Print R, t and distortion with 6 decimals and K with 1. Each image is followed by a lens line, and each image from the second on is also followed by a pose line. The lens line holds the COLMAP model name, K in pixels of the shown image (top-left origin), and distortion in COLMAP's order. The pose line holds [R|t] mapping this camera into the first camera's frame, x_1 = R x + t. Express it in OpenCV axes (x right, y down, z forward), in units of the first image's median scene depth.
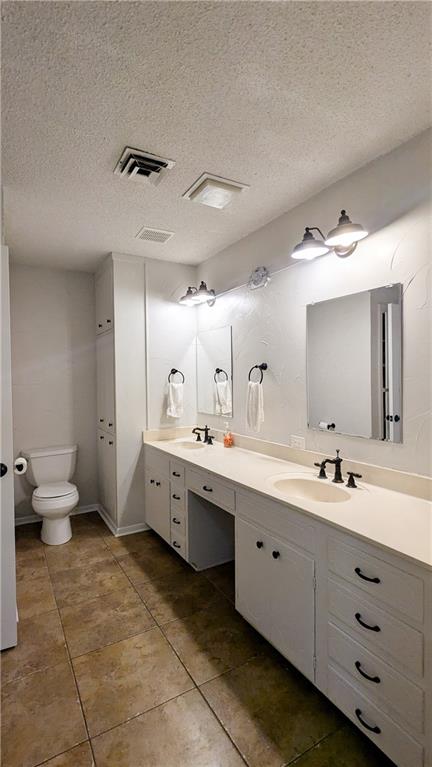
lens RADIAL K [[362.1, 0, 215.2], [0, 362.1, 384.3], [0, 0, 1]] dist [0.000817, -0.000035]
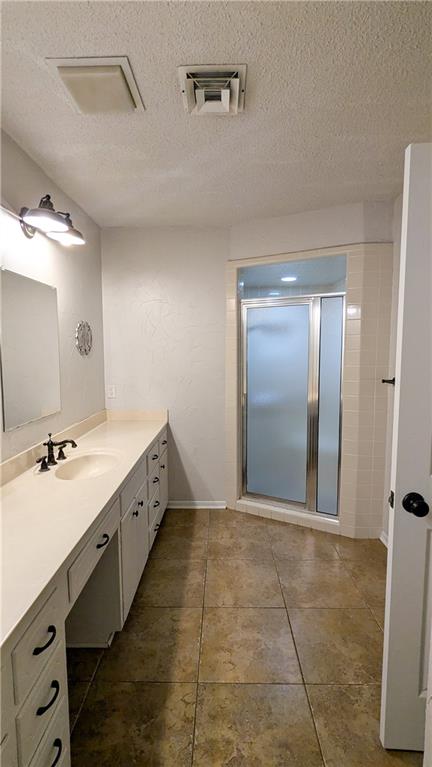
lens RADIAL K [[362.1, 0, 215.7], [0, 362.1, 386.0], [0, 0, 1]] dist [0.000817, -0.000035]
pose [[-0.854709, -0.035116, 0.517919, -0.590146], [0.022423, 0.994281, 0.104419, -0.048566], [-0.518623, 0.100861, -0.849033, 1.631097]]
